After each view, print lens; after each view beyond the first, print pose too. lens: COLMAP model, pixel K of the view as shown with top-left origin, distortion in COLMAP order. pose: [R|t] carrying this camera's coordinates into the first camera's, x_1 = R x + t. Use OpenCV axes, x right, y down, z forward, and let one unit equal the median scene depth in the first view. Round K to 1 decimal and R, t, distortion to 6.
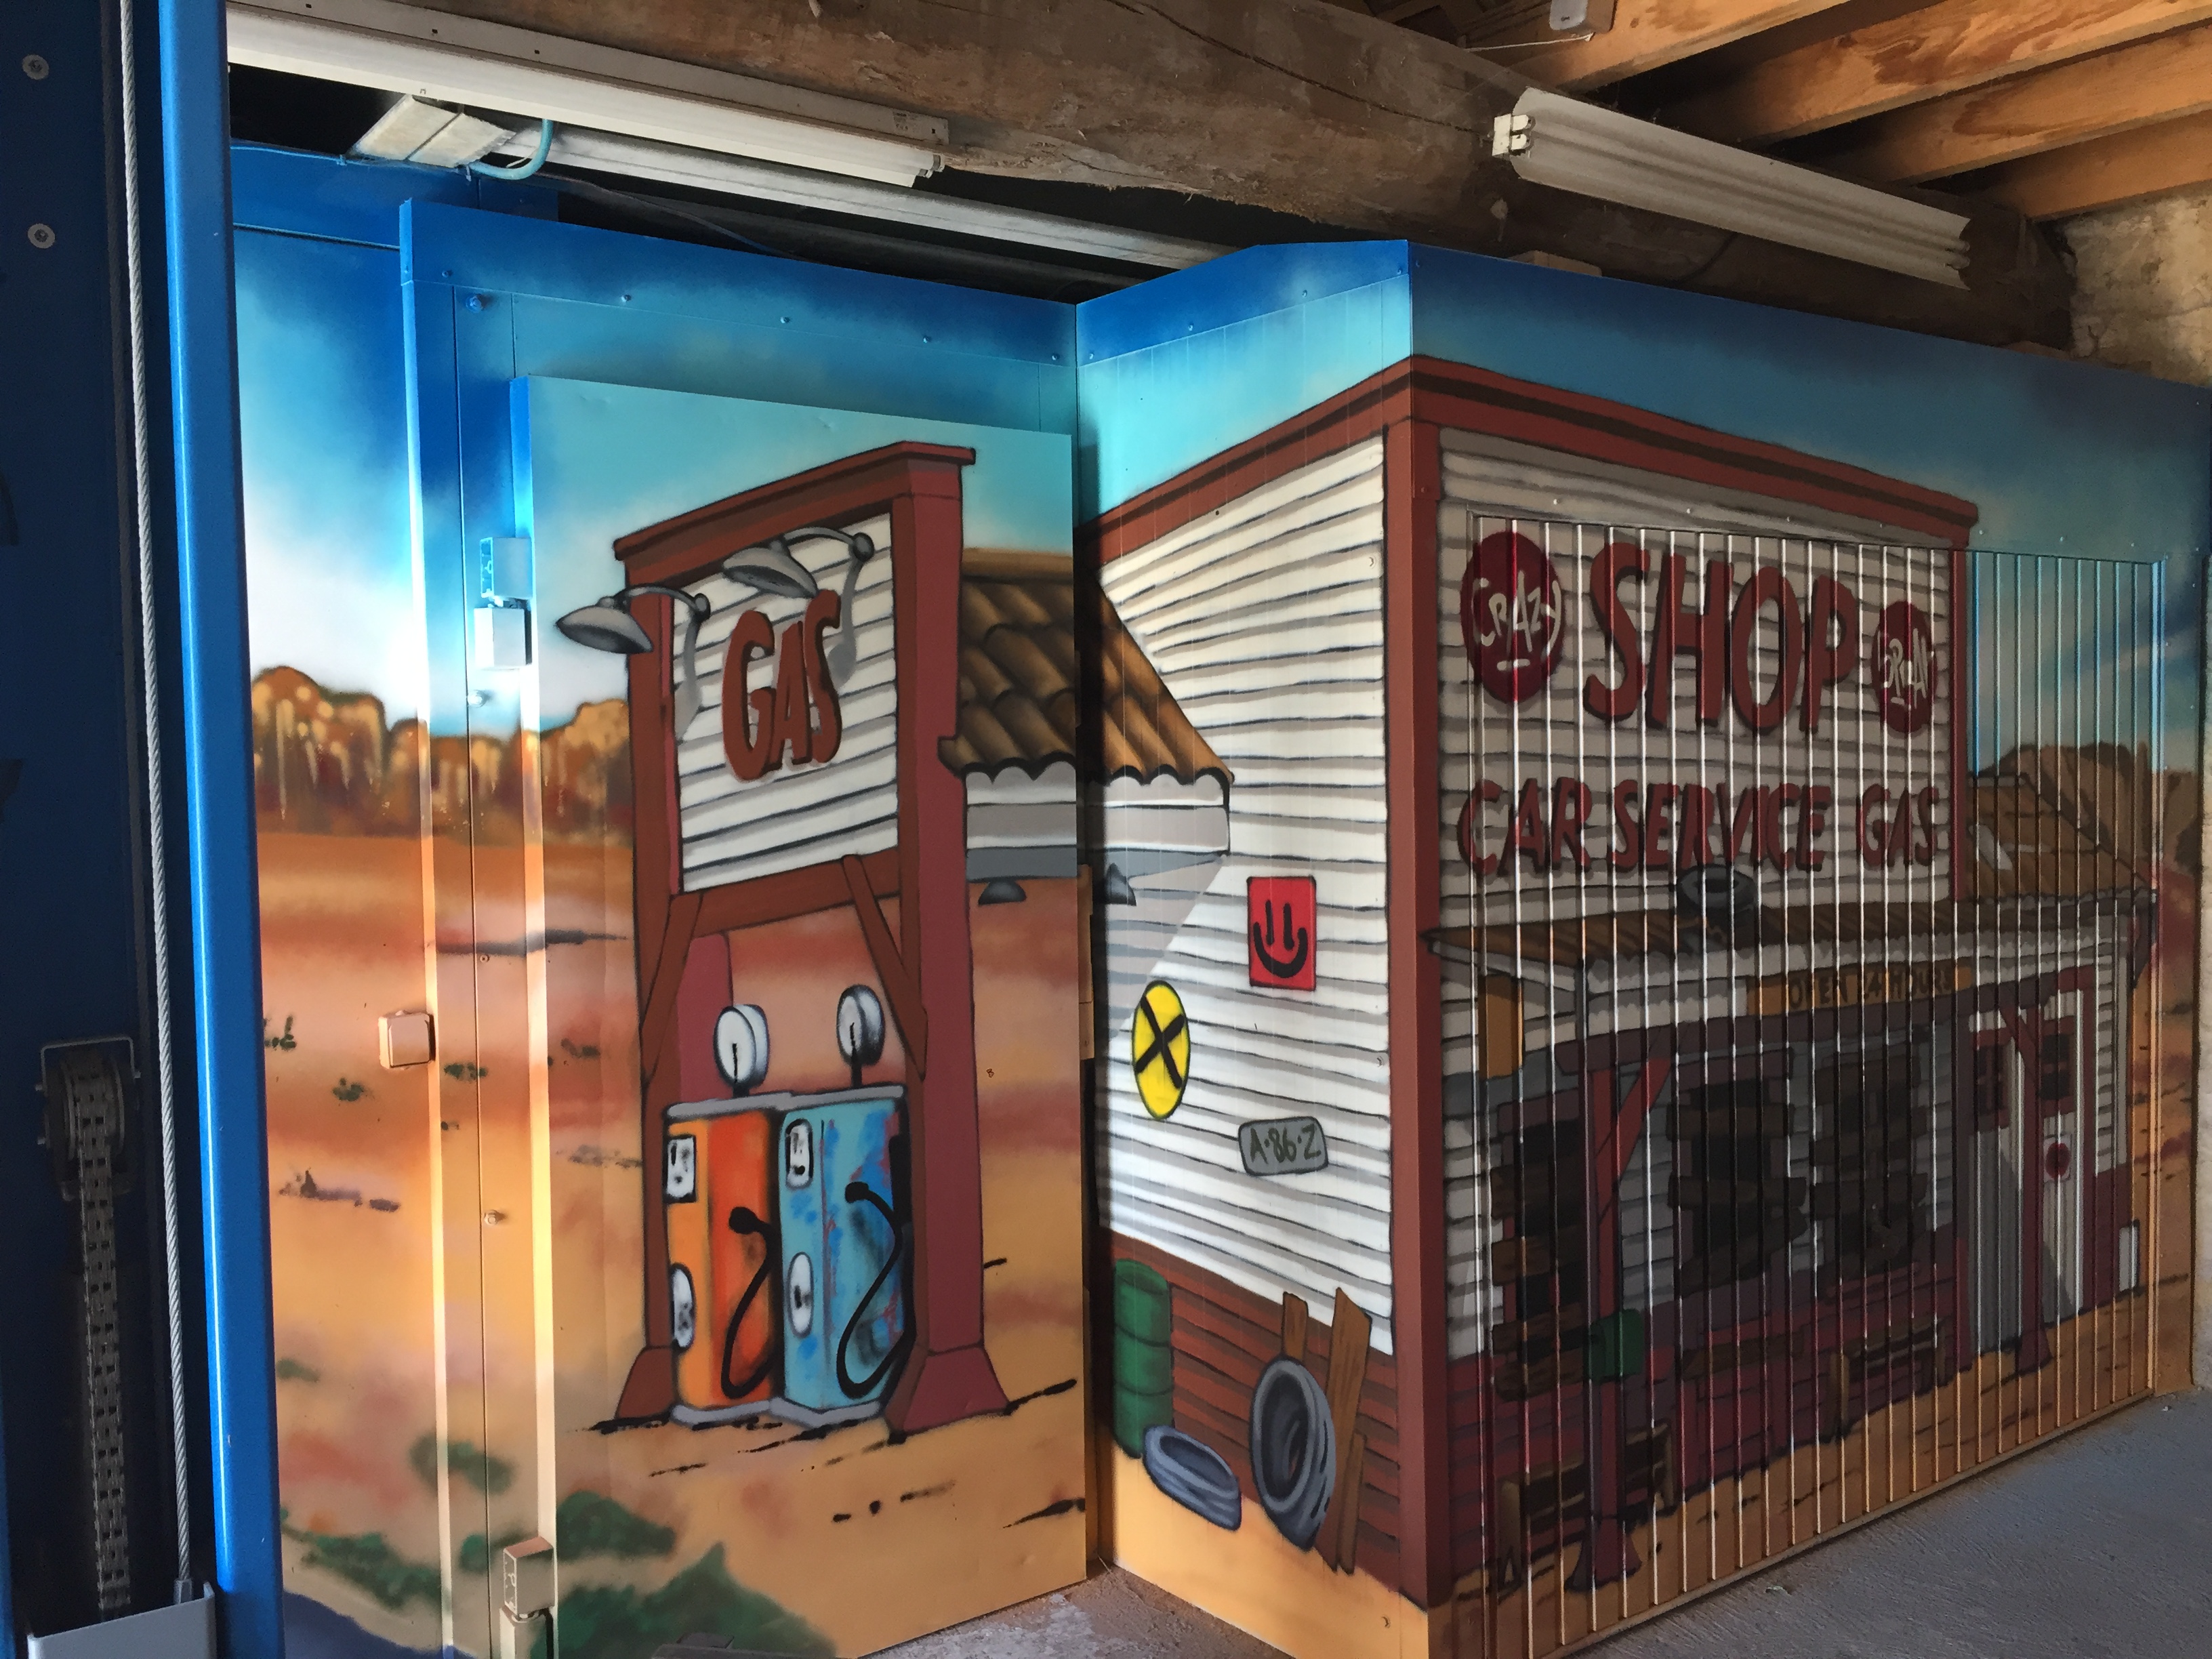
lens RADIAL K [[1772.9, 0, 1115.8], [0, 1772.9, 825.0], [0, 0, 1]] dist [0.056301, -0.101766]
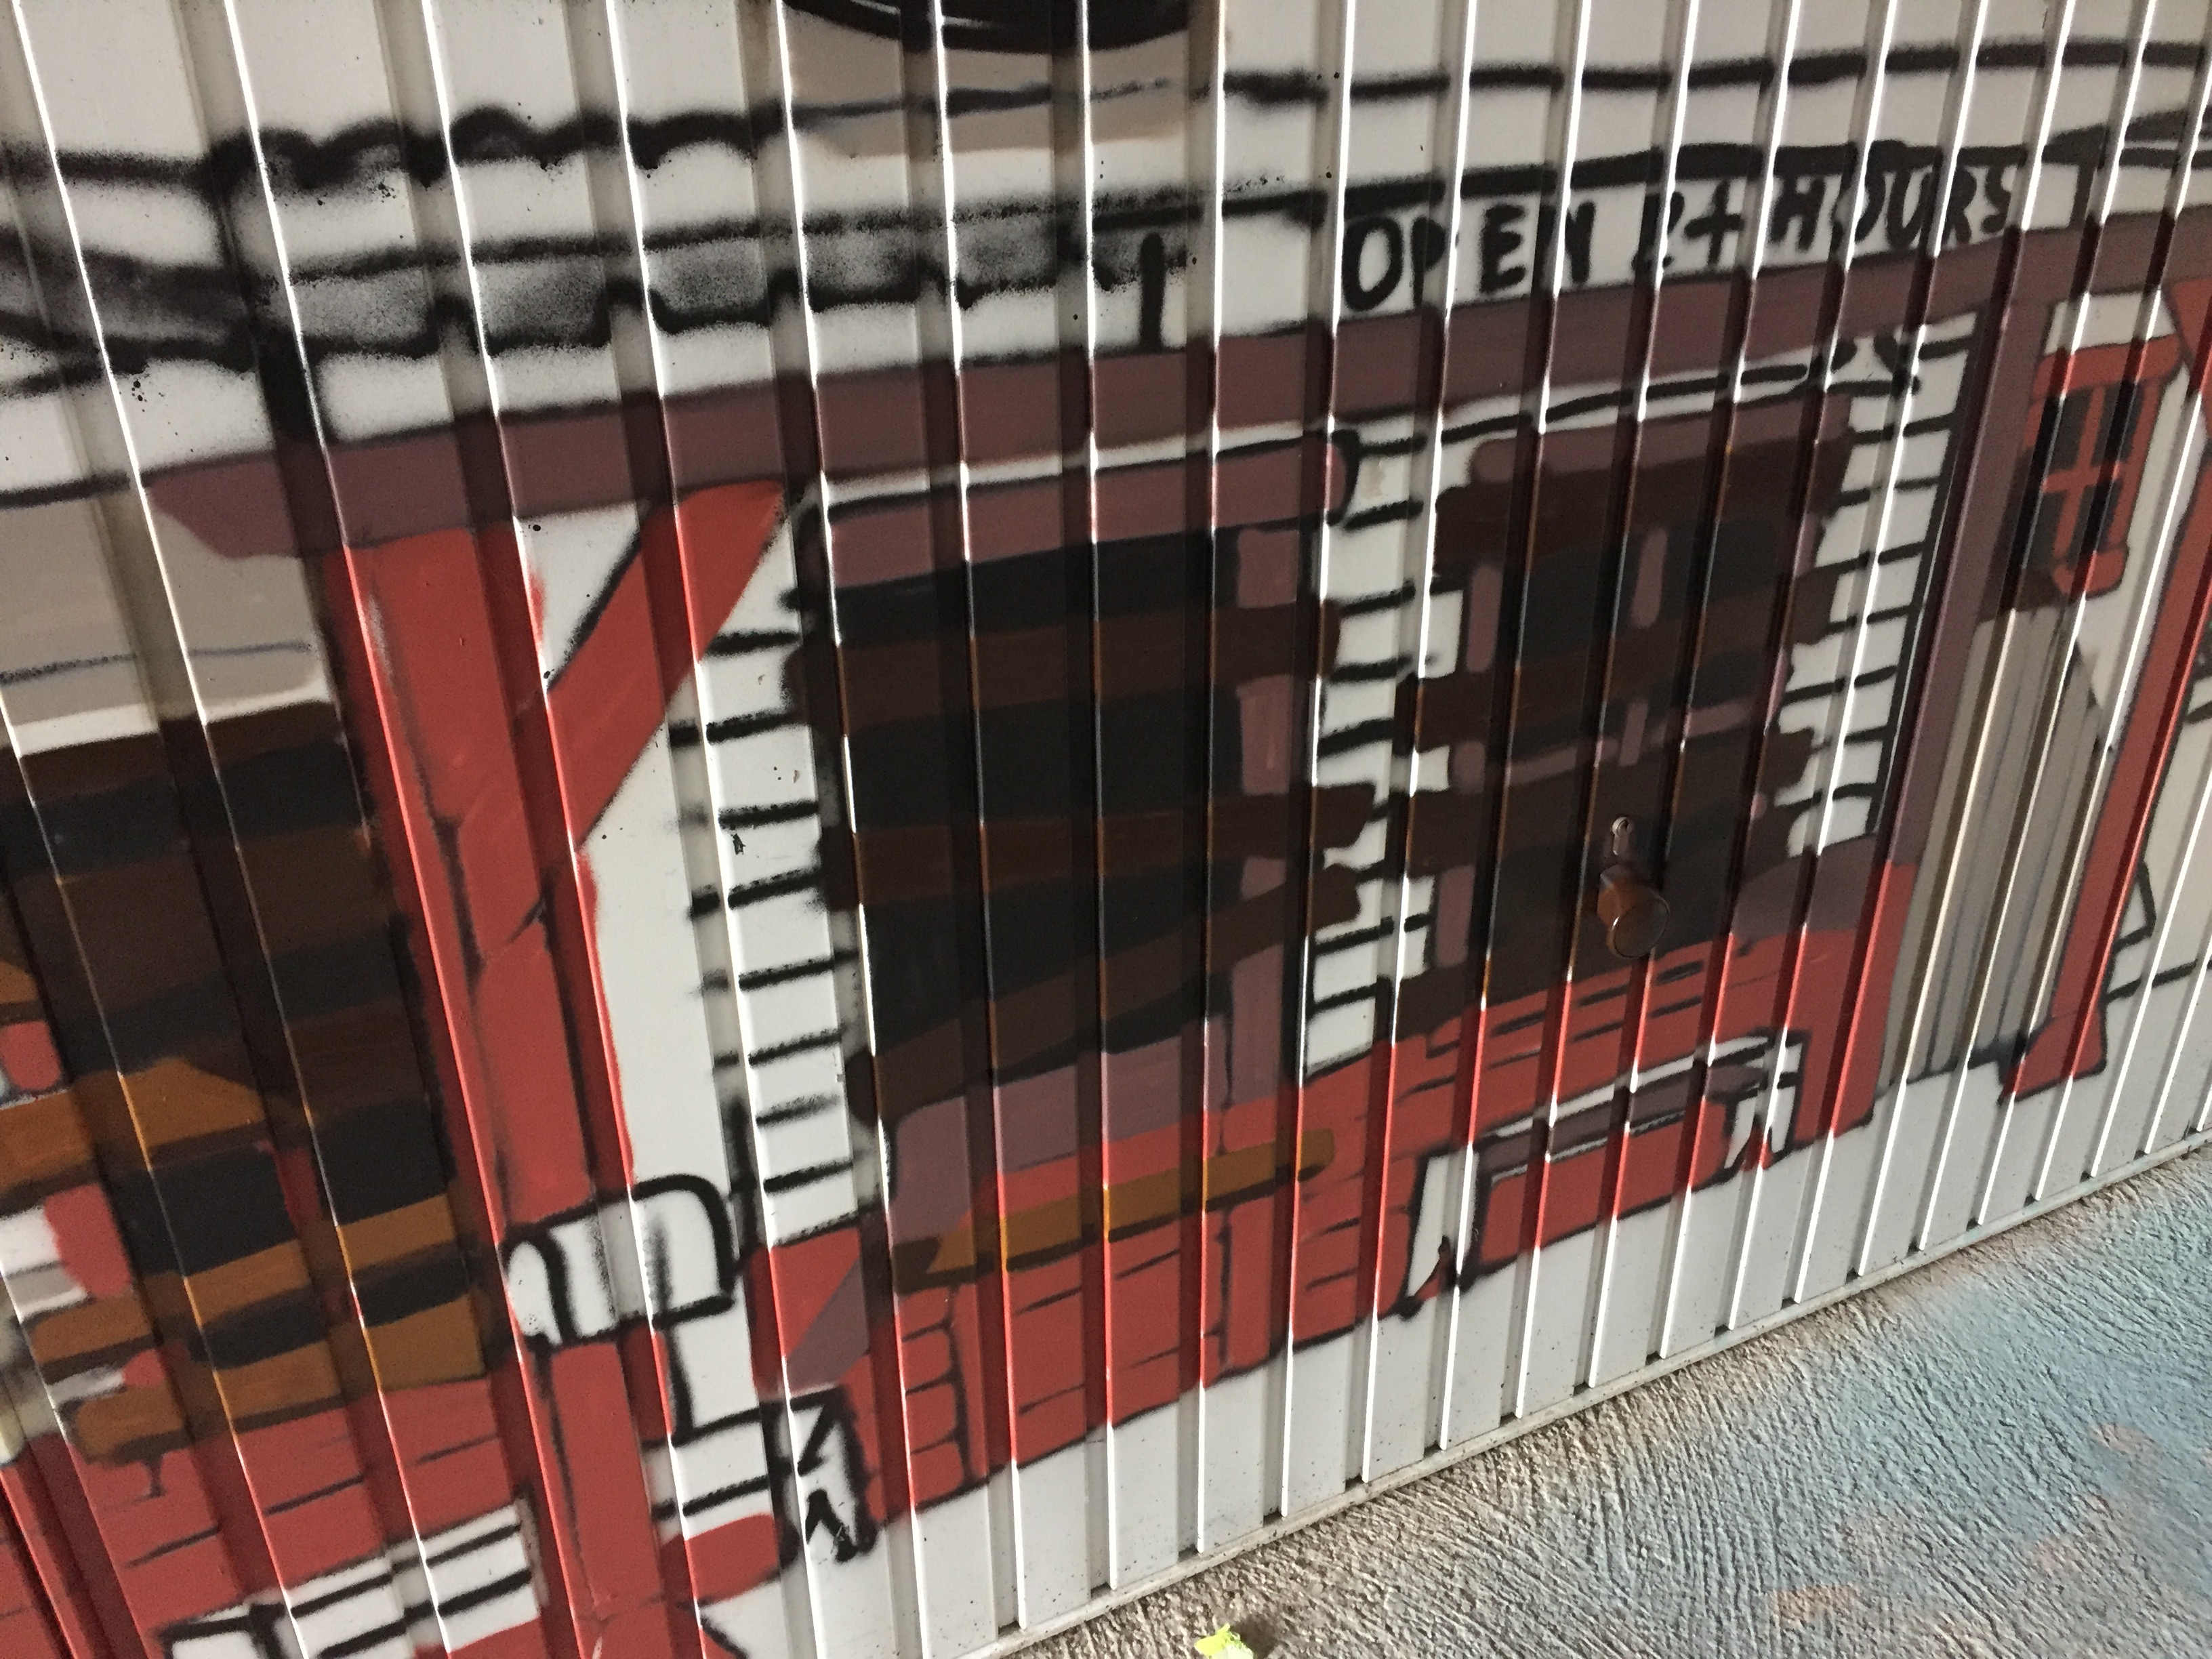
lens RADIAL K [[1772.9, 0, 1117.8], [0, 1772.9, 814.8], [0, 0, 1]] dist [0.056301, -0.101766]
pose [[0.985421, 0.076727, -0.151847, 0.440547], [-0.000415, 0.893612, 0.448840, 0.046547], [0.170130, -0.442234, 0.880616, 0.755981]]
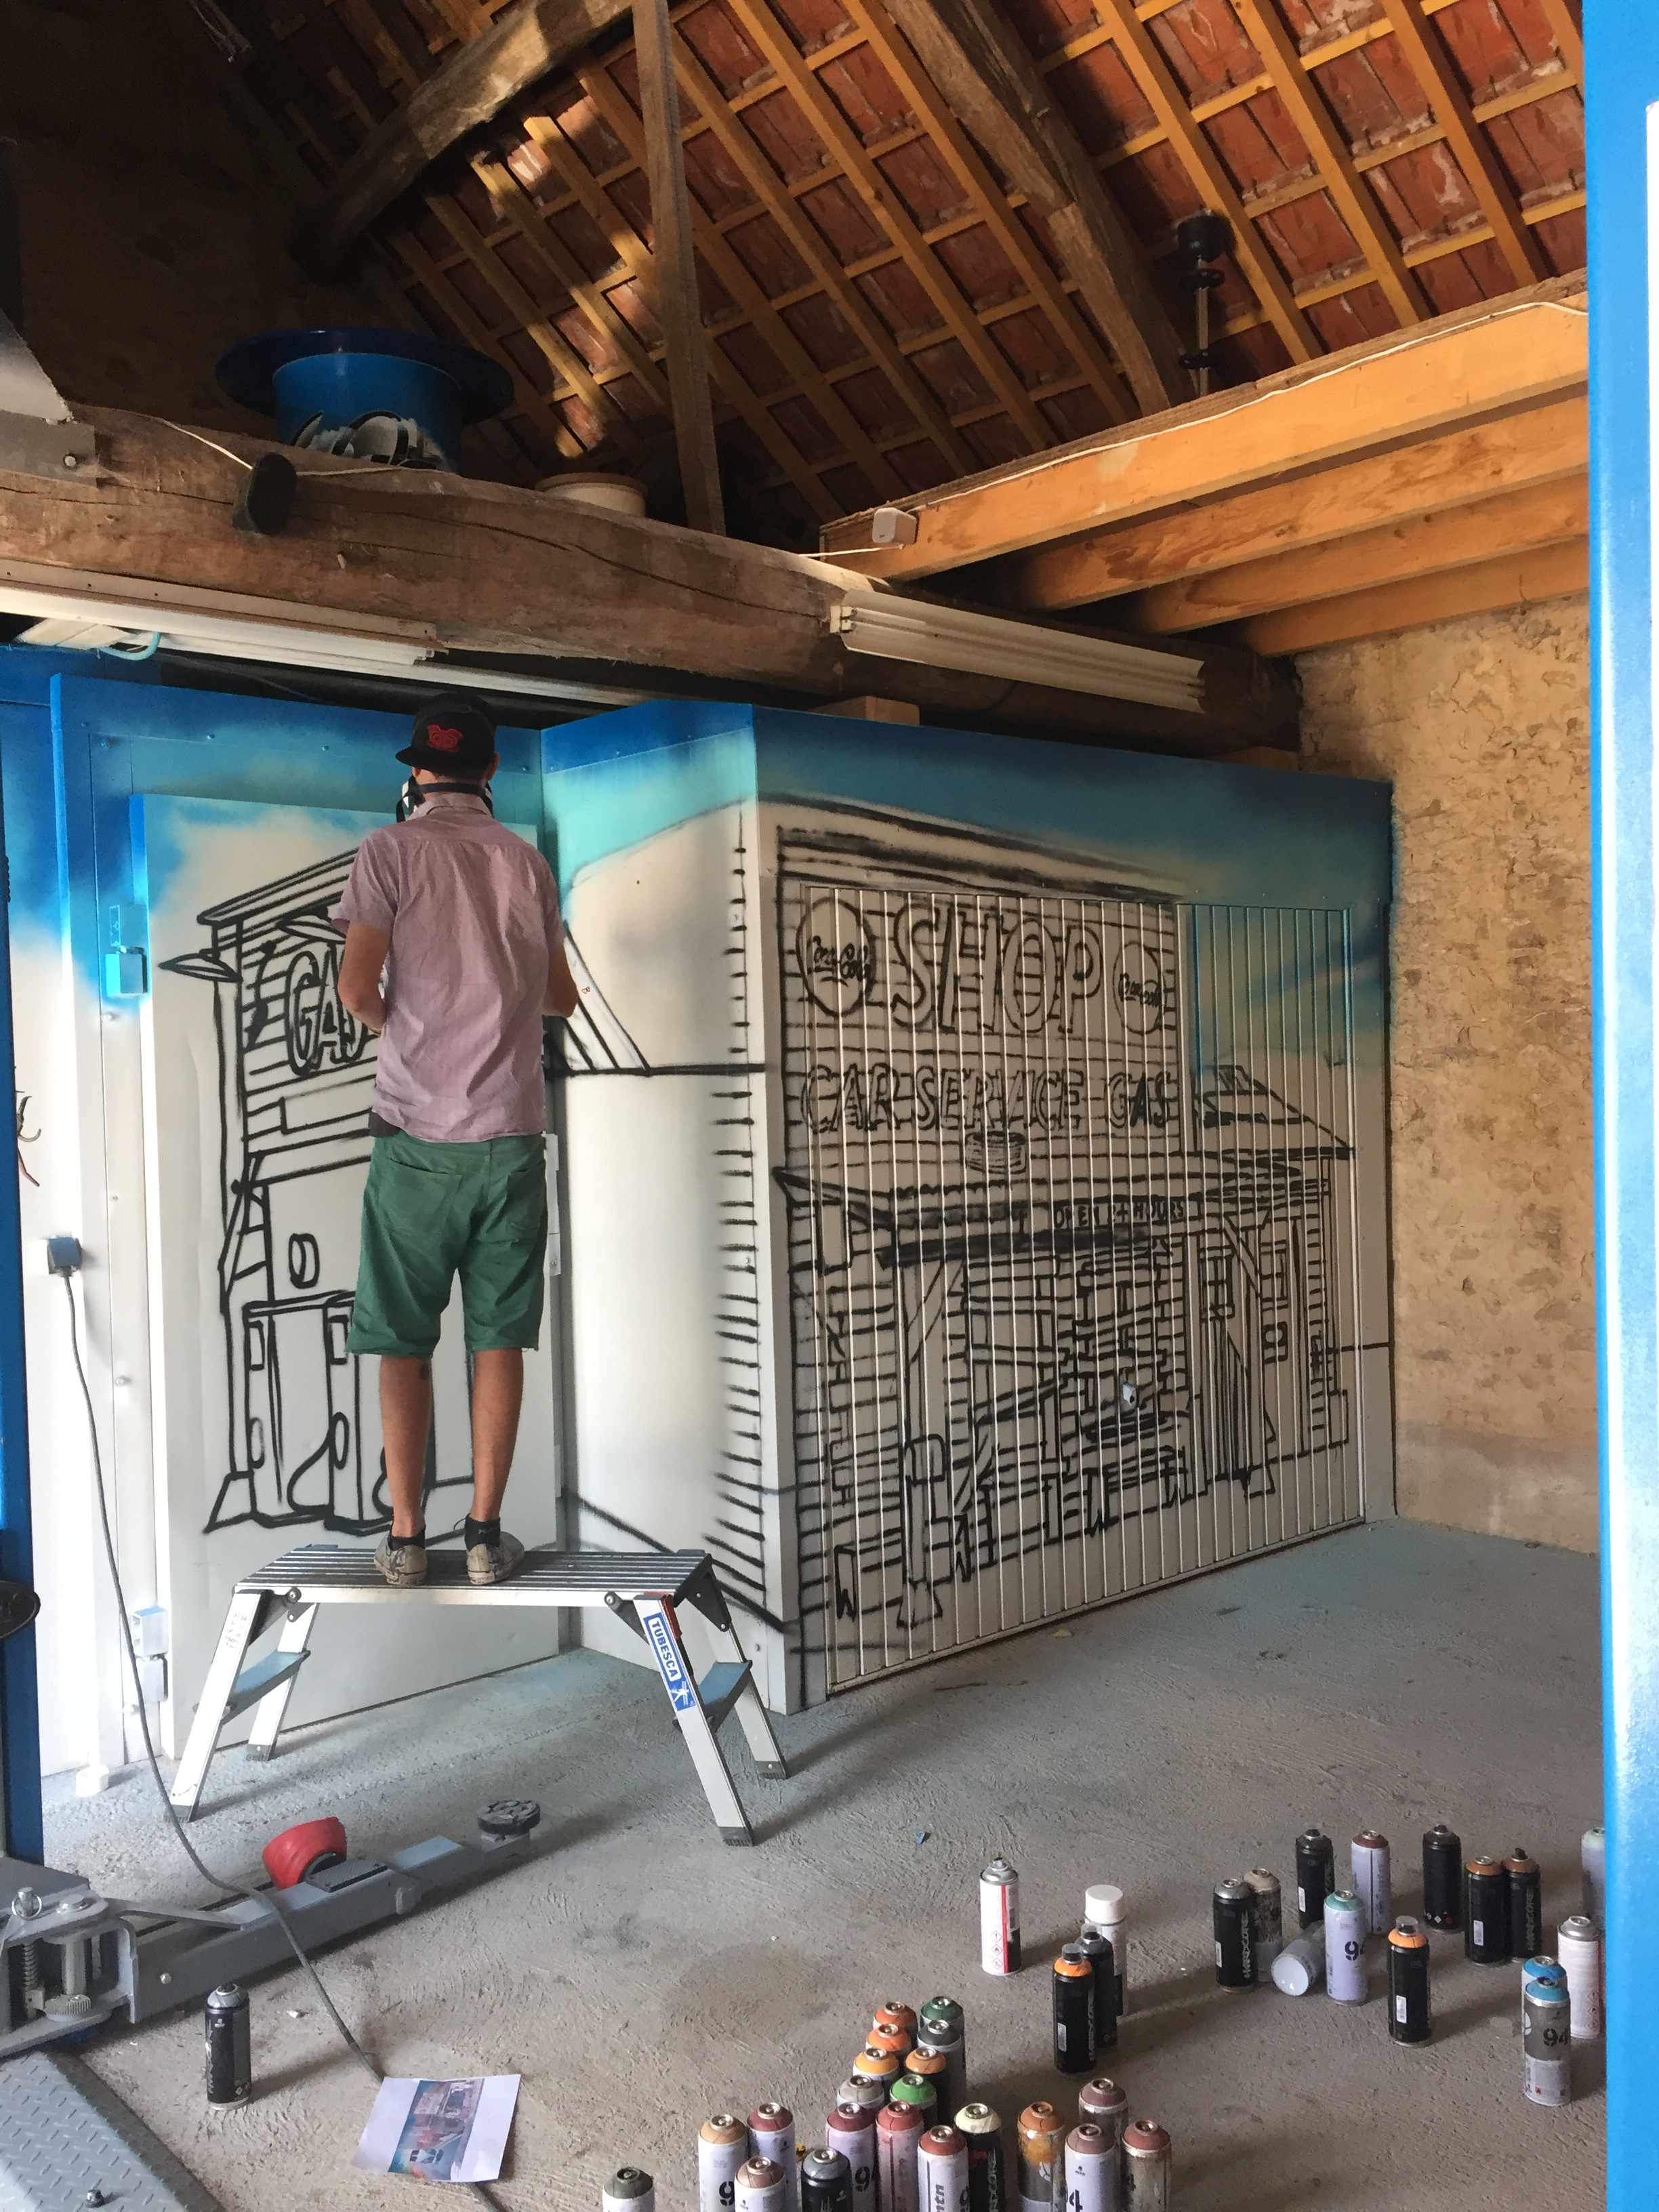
lens RADIAL K [[1772.9, 0, 843.3], [0, 1772.9, 1110.5], [0, 0, 1]] dist [0.056301, -0.101766]
pose [[0.994737, -0.016044, 0.101195, 0.076344], [0.018407, 0.999578, -0.022461, 0.043360], [-0.100792, 0.024206, 0.994613, -0.441587]]
